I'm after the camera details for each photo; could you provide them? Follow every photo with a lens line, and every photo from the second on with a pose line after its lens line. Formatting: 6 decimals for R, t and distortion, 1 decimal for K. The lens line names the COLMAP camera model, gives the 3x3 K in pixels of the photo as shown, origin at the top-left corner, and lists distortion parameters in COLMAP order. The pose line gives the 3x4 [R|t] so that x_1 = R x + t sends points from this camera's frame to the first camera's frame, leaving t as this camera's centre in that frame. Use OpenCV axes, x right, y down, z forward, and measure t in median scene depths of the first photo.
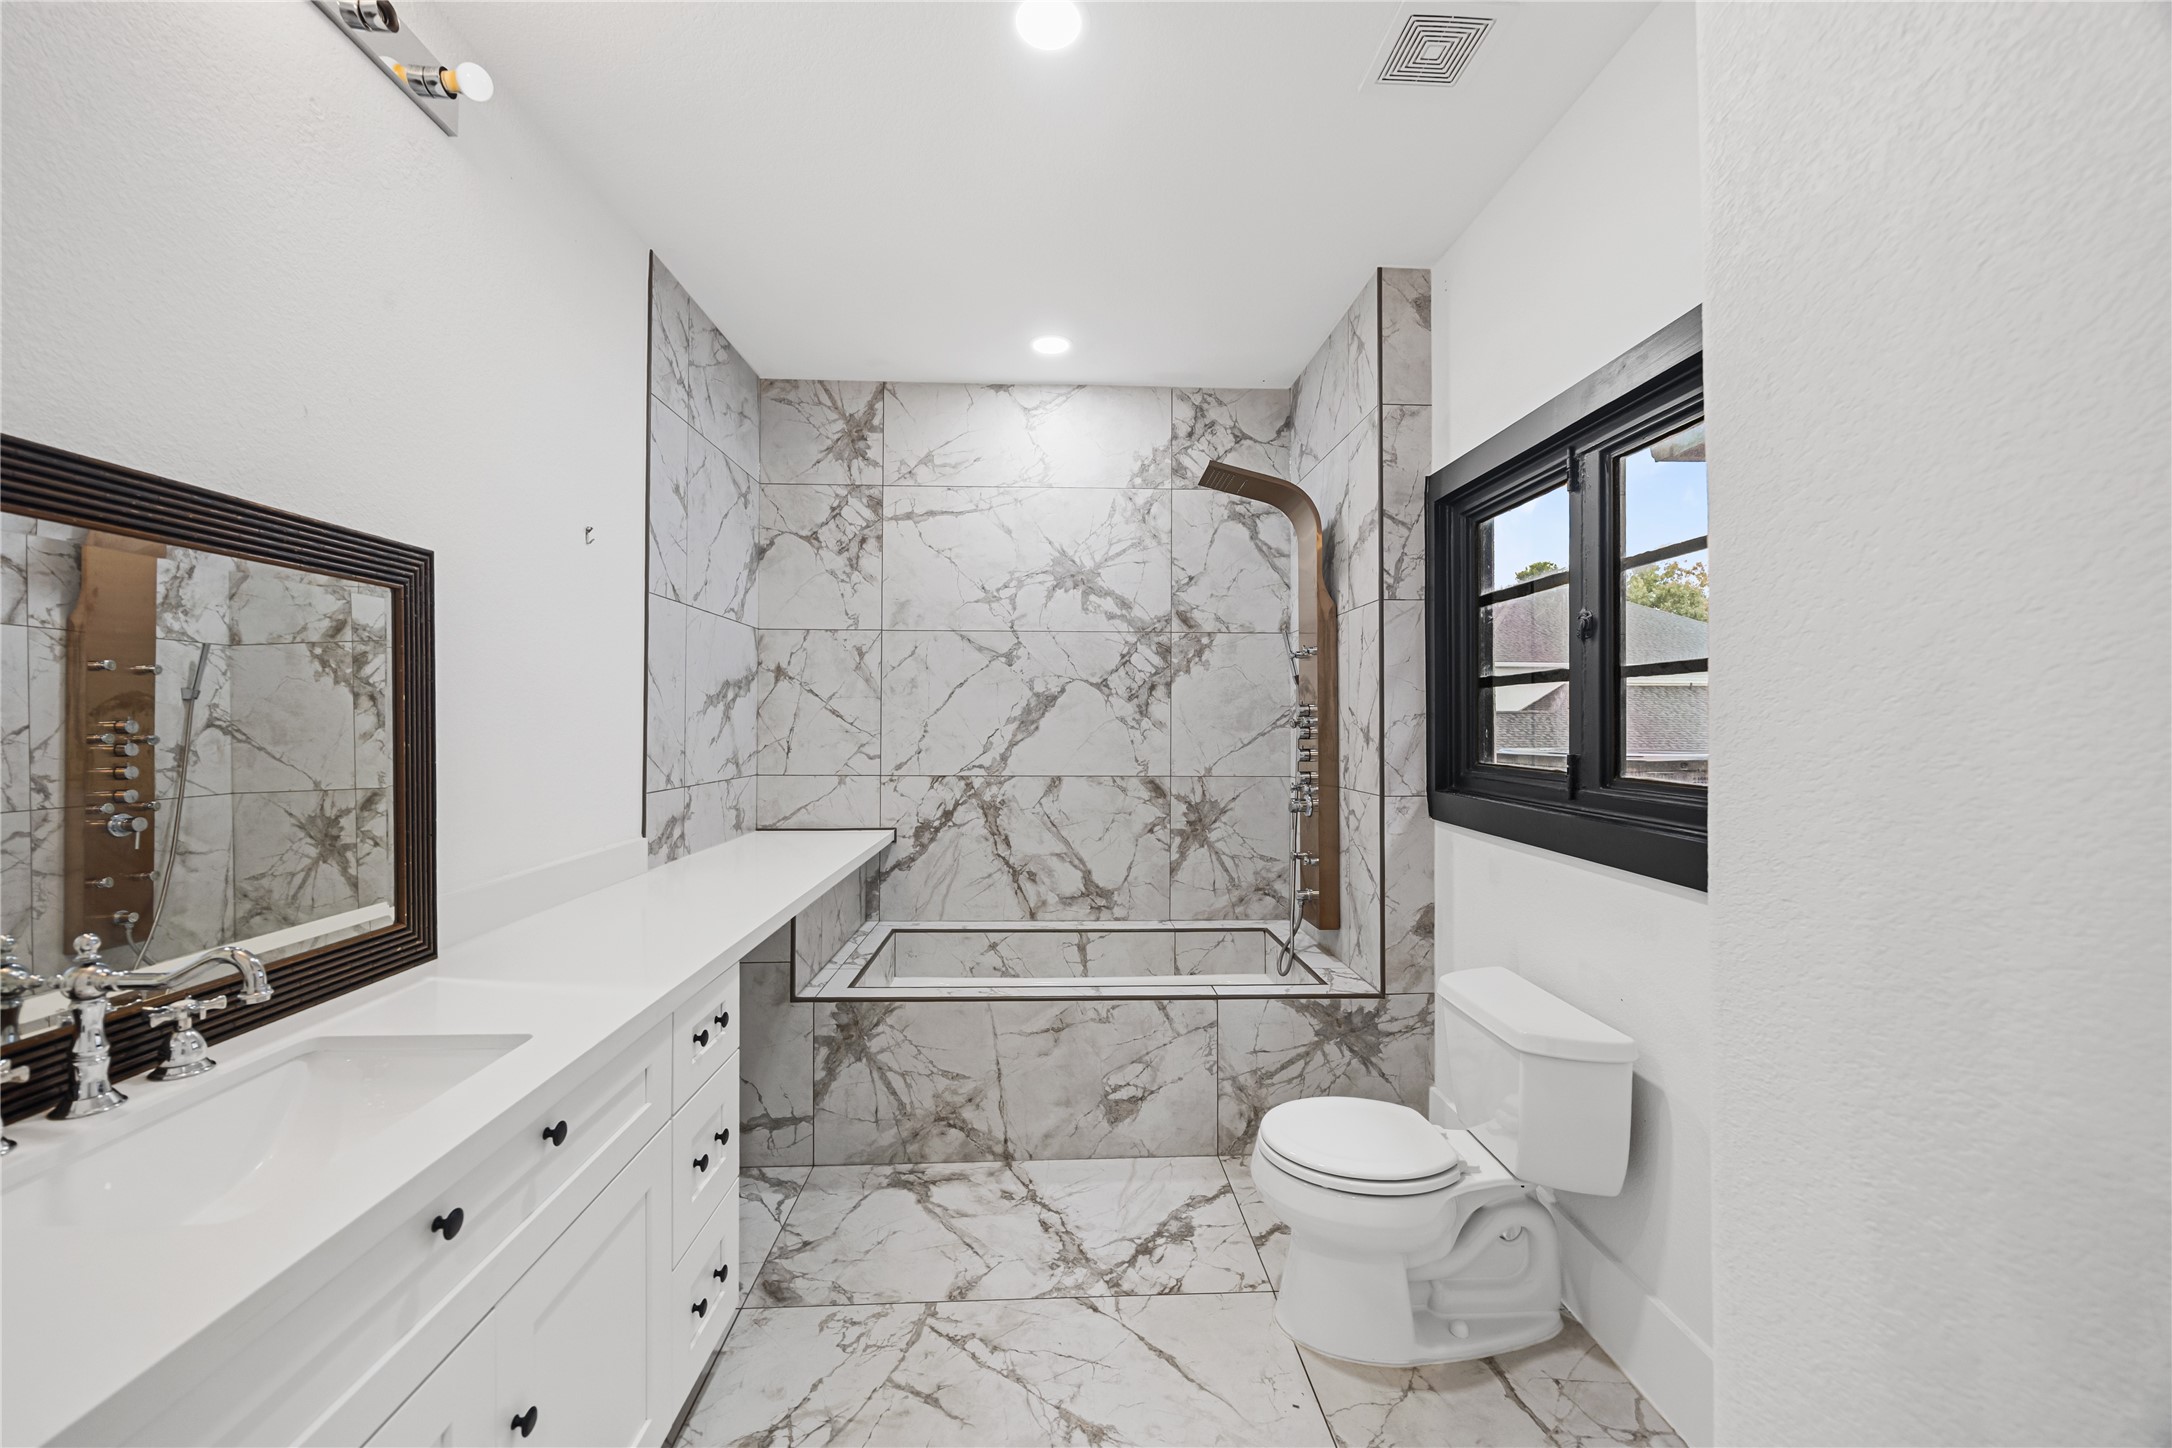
lens RADIAL K [[858.9, 0, 1067.8], [0, 858.9, 717.6], [0, 0, 1]] dist [-0.001989, -0.000091]
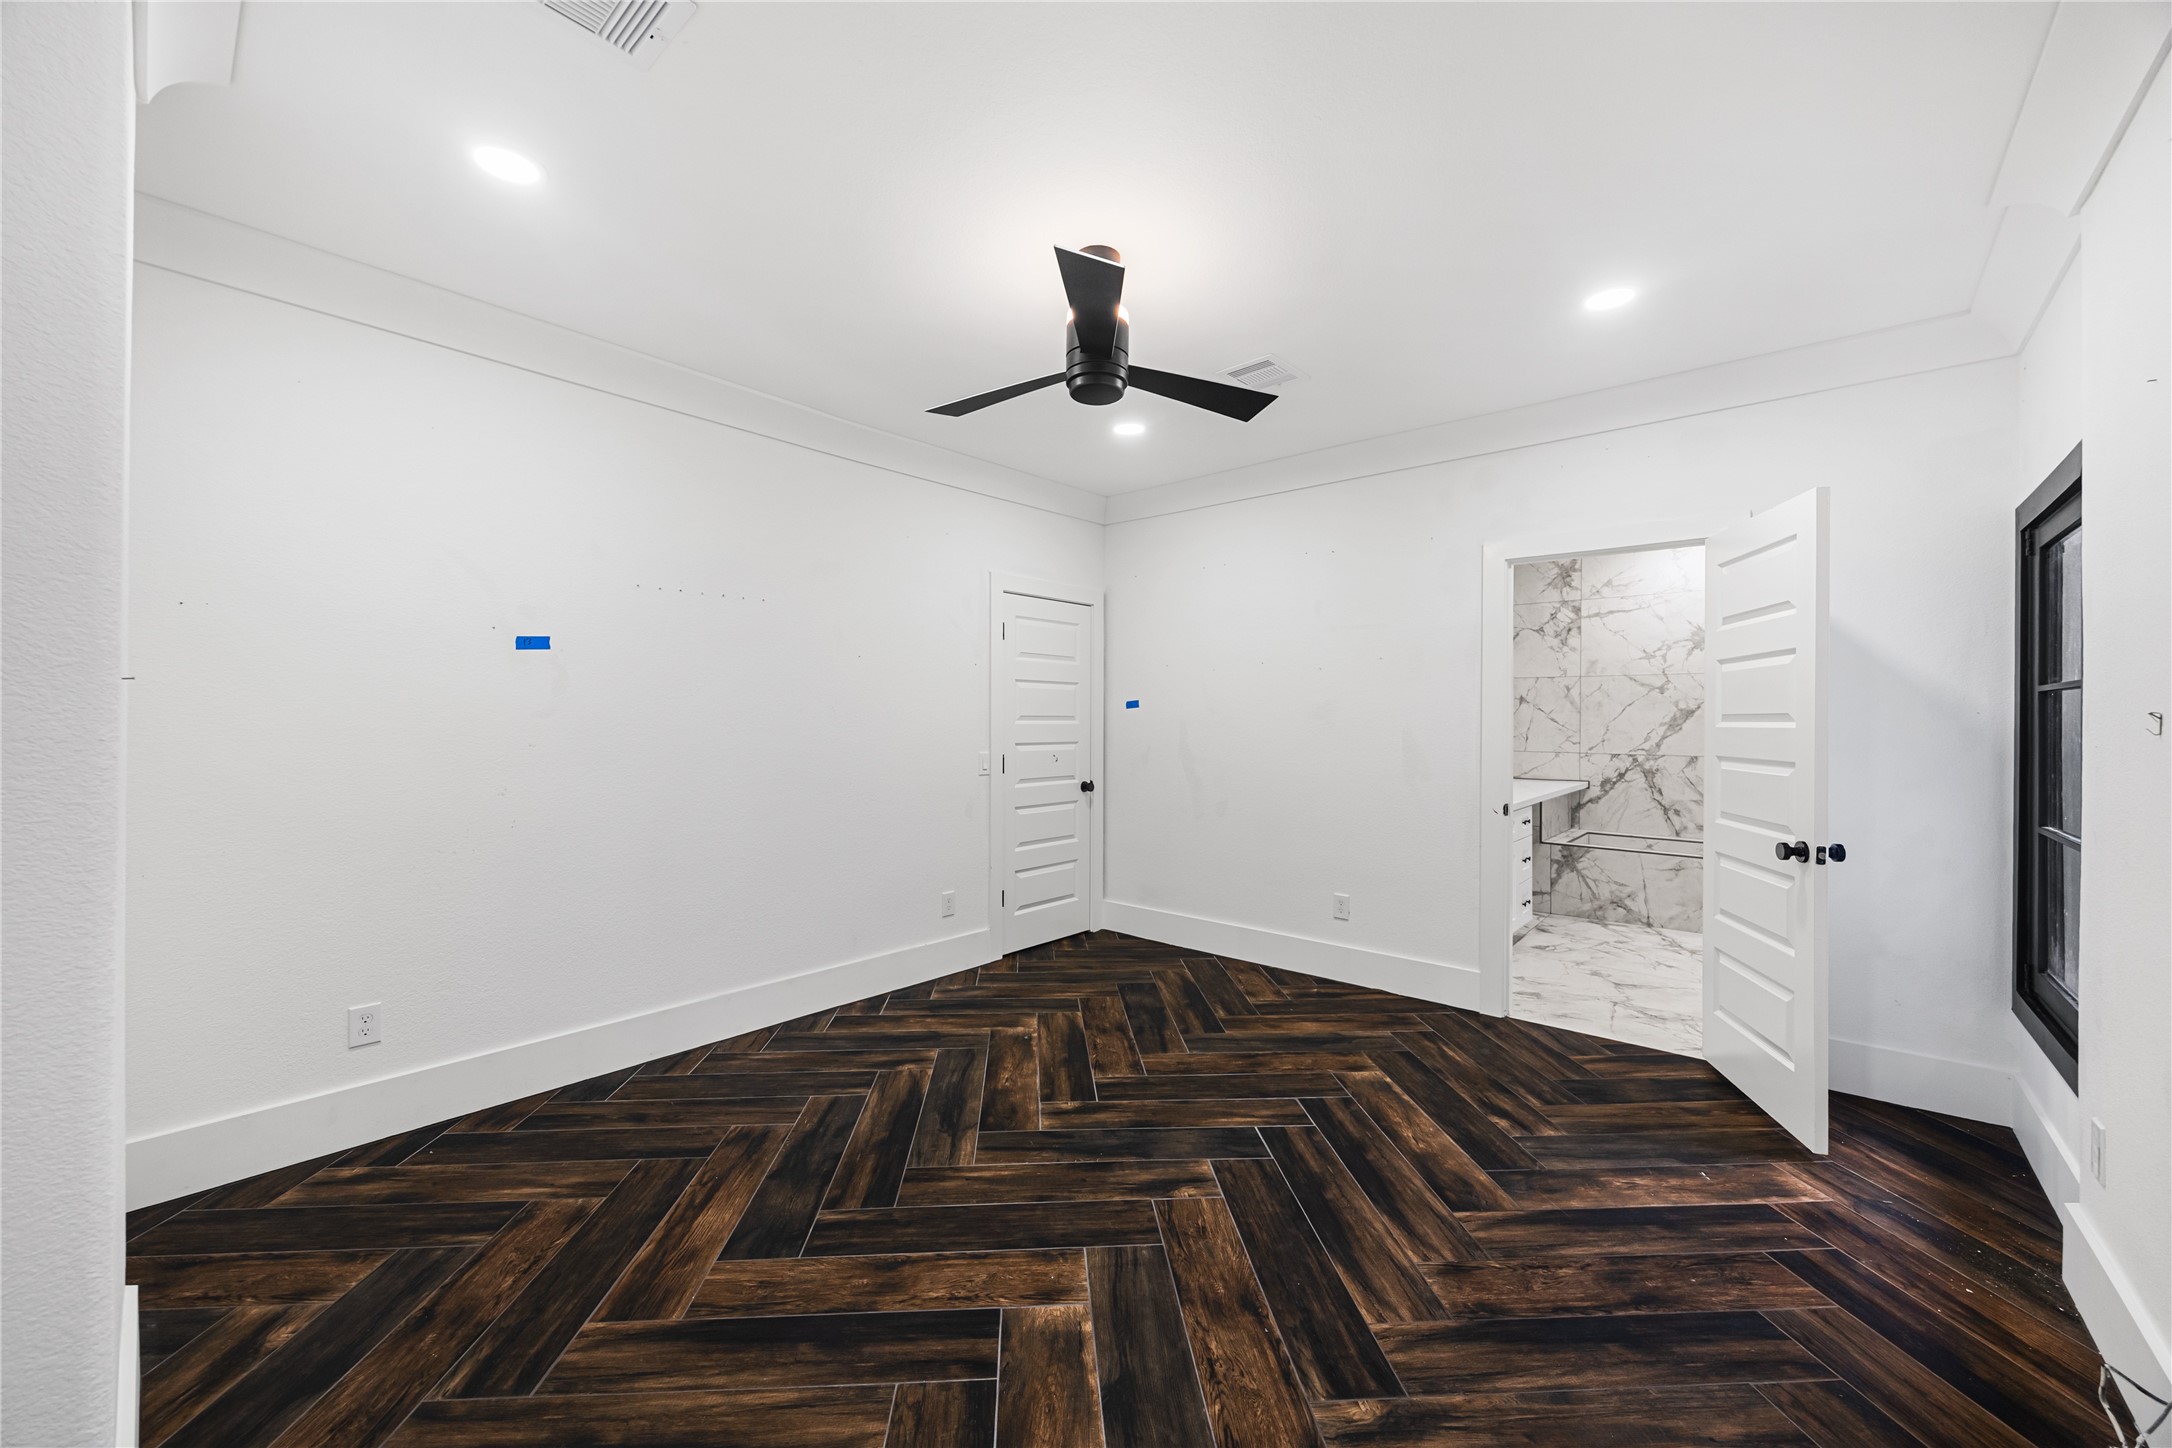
lens RADIAL K [[858.9, 0, 1067.8], [0, 858.9, 717.6], [0, 0, 1]] dist [-0.001989, -0.000091]
pose [[0.741939, -0.000143, -0.670468, 0.214187], [0.001456, 0.999998, 0.001398, -0.015224], [0.670466, -0.002014, 0.741937, -1.167288]]
